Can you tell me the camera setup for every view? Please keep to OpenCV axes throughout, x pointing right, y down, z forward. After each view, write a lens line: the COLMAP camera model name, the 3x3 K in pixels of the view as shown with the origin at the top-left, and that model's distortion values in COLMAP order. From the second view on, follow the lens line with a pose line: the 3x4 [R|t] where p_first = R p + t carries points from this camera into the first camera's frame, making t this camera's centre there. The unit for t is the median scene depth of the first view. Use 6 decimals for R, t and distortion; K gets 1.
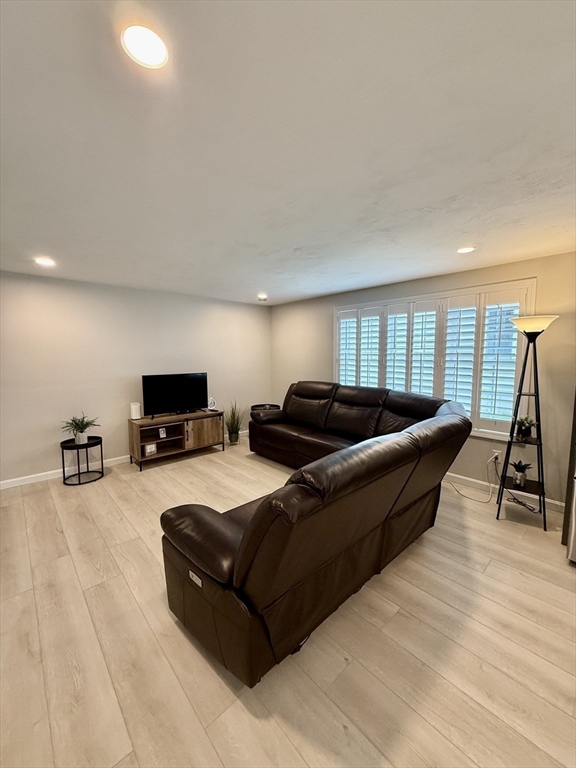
lens RADIAL K [[303.2, 0, 288.0], [0, 303.2, 384.0], [0, 0, 1]] dist [0.001681, 0.000070]
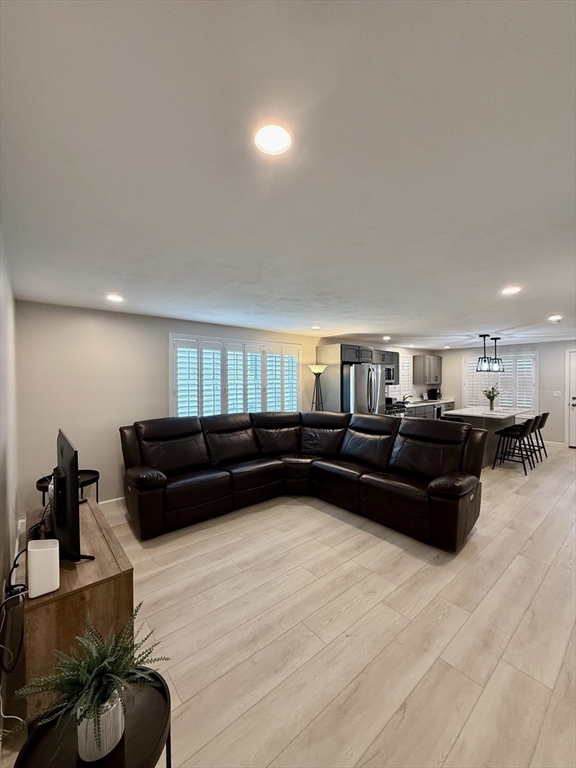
lens RADIAL K [[303.2, 0, 288.0], [0, 303.2, 384.0], [0, 0, 1]] dist [0.001681, 0.000070]
pose [[0.055015, -0.015499, 0.998365, -0.915384], [0.102258, 0.994710, 0.009808, -0.095971], [-0.993235, 0.101552, 0.056309, 0.781236]]
